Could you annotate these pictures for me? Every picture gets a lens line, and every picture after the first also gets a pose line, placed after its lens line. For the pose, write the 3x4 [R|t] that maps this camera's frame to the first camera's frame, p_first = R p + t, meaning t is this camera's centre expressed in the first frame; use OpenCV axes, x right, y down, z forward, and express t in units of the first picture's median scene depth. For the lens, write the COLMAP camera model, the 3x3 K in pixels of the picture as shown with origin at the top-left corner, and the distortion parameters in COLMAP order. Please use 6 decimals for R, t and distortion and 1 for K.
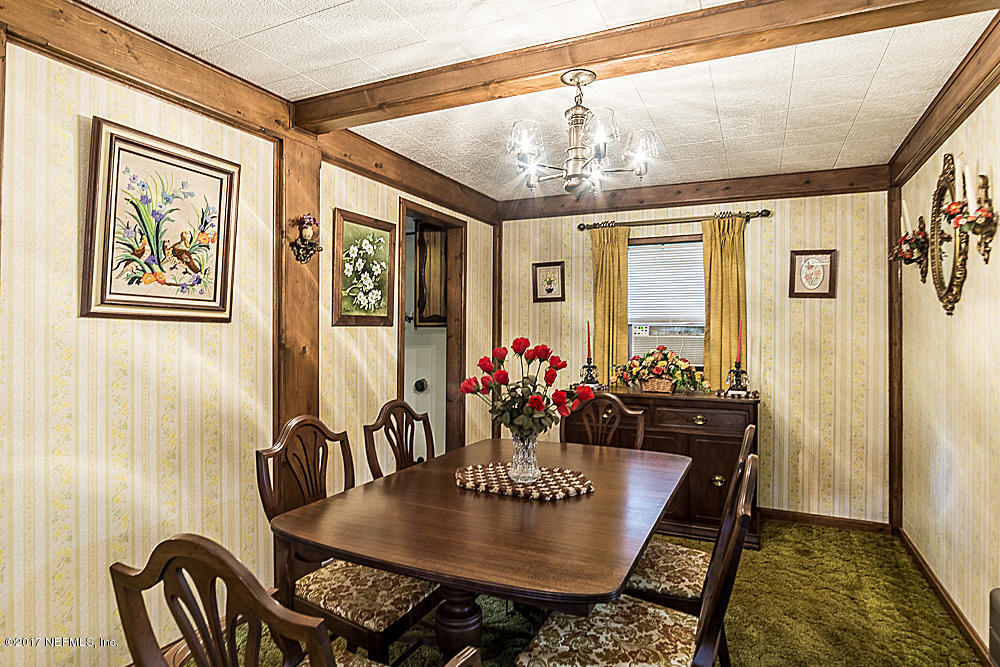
lens RADIAL K [[557.9, 0, 495.9], [0, 557.9, 332.3], [0, 0, 1]] dist [-0.041492, 0.003362]
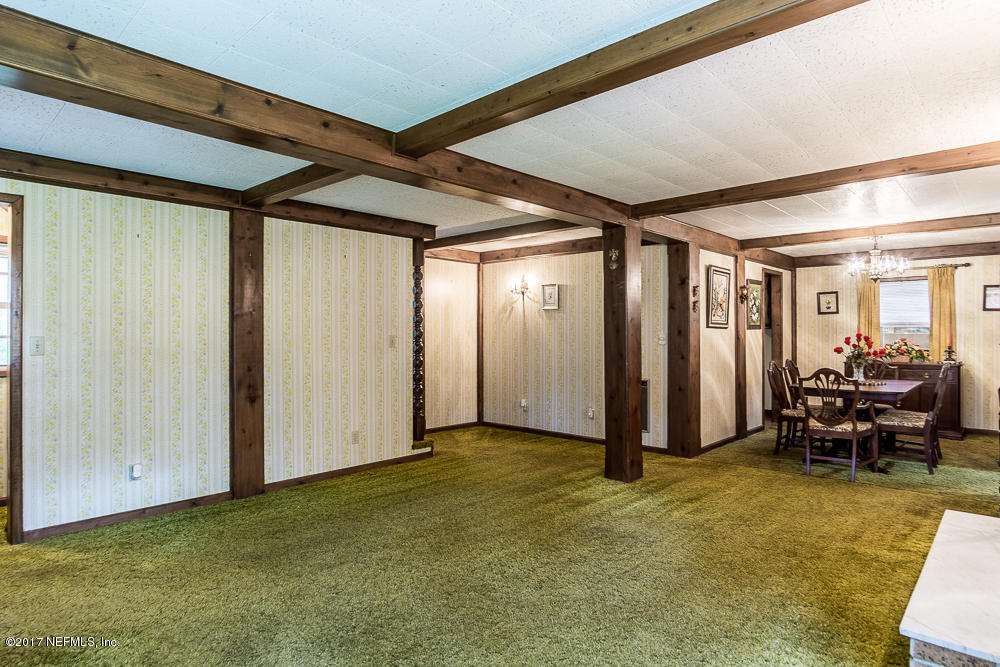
lens RADIAL K [[557.9, 0, 504.4], [0, 557.9, 330.0], [0, 0, 1]] dist [-0.041492, 0.003362]
pose [[0.954913, -0.008947, -0.296752, -0.438840], [0.007682, 0.999956, -0.005430, -0.003274], [0.296788, 0.002905, 0.954939, -1.155693]]
